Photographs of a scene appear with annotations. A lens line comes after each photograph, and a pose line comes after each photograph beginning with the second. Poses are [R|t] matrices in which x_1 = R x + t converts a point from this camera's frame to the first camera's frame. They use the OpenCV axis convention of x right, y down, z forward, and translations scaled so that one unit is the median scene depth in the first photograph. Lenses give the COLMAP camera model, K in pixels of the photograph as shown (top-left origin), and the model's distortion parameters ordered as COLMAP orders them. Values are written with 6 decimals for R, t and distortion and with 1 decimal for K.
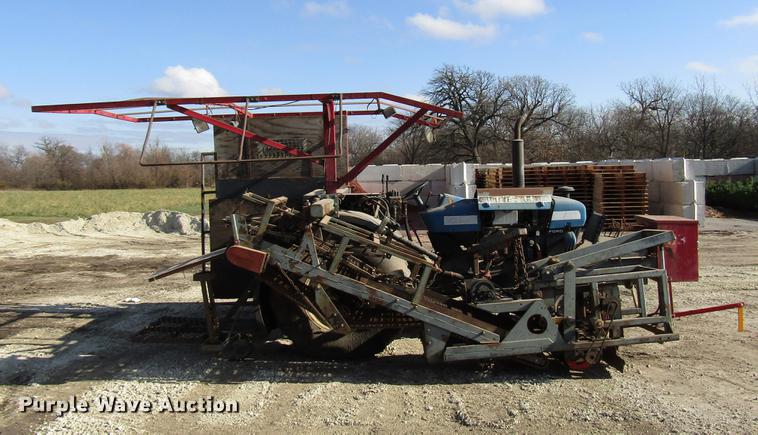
lens RADIAL K [[686.7, 0, 373.2], [0, 686.7, 193.6], [0, 0, 1]] dist [0.001508, 0.000000]
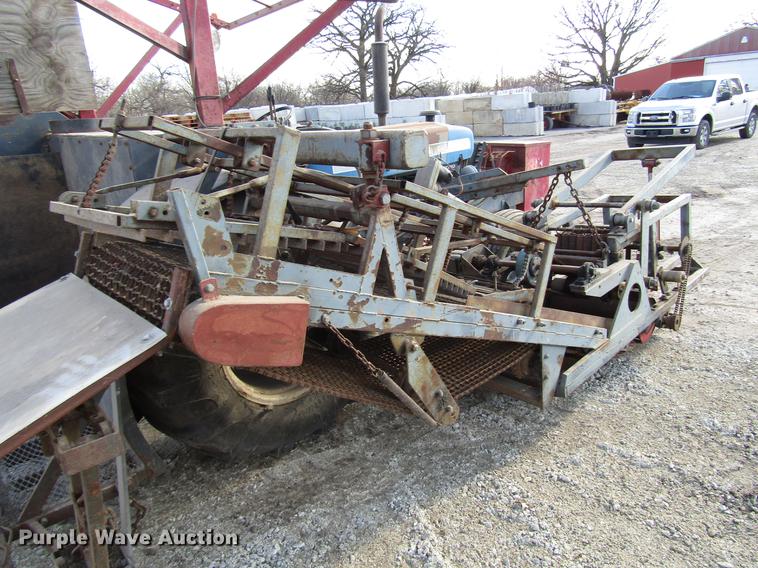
lens RADIAL K [[532.7, 0, 362.0], [0, 532.7, 275.1], [0, 0, 1]] dist [0.004498, -0.004624]
pose [[0.726558, -0.226526, 0.648691, -0.189165], [0.073496, 0.964297, 0.254420, 0.009808], [-0.683163, -0.137175, 0.717266, 0.519216]]
